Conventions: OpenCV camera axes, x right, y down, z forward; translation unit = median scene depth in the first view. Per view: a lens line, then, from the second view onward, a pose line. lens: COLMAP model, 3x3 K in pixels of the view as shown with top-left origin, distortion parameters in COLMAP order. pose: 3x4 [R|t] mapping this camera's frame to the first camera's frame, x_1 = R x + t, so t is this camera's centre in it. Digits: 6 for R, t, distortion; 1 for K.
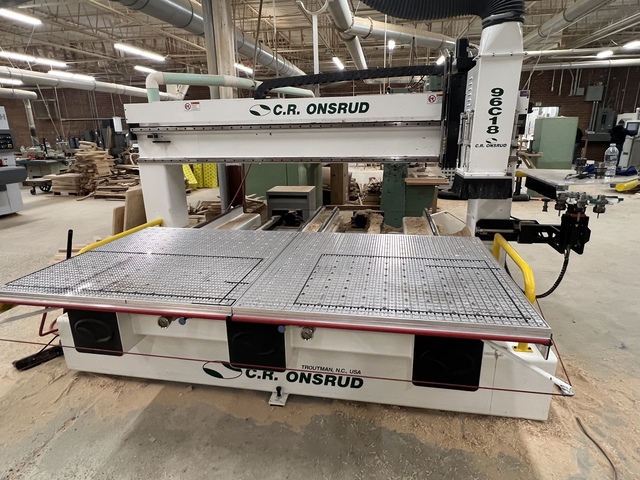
lens RADIAL K [[382.3, 0, 320.7], [0, 382.3, 240.3], [0, 0, 1]] dist [-0.036180, -0.000693]
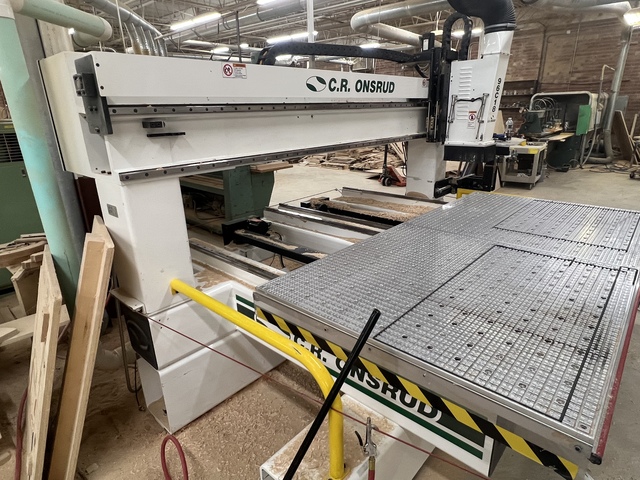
lens RADIAL K [[382.3, 0, 321.4], [0, 382.3, 239.3], [0, 0, 1]] dist [-0.036180, -0.000693]
pose [[0.522204, -0.274138, 0.807559, -0.859211], [0.255451, 0.953729, 0.158572, -0.169380], [-0.813663, 0.123485, 0.568070, 0.616149]]
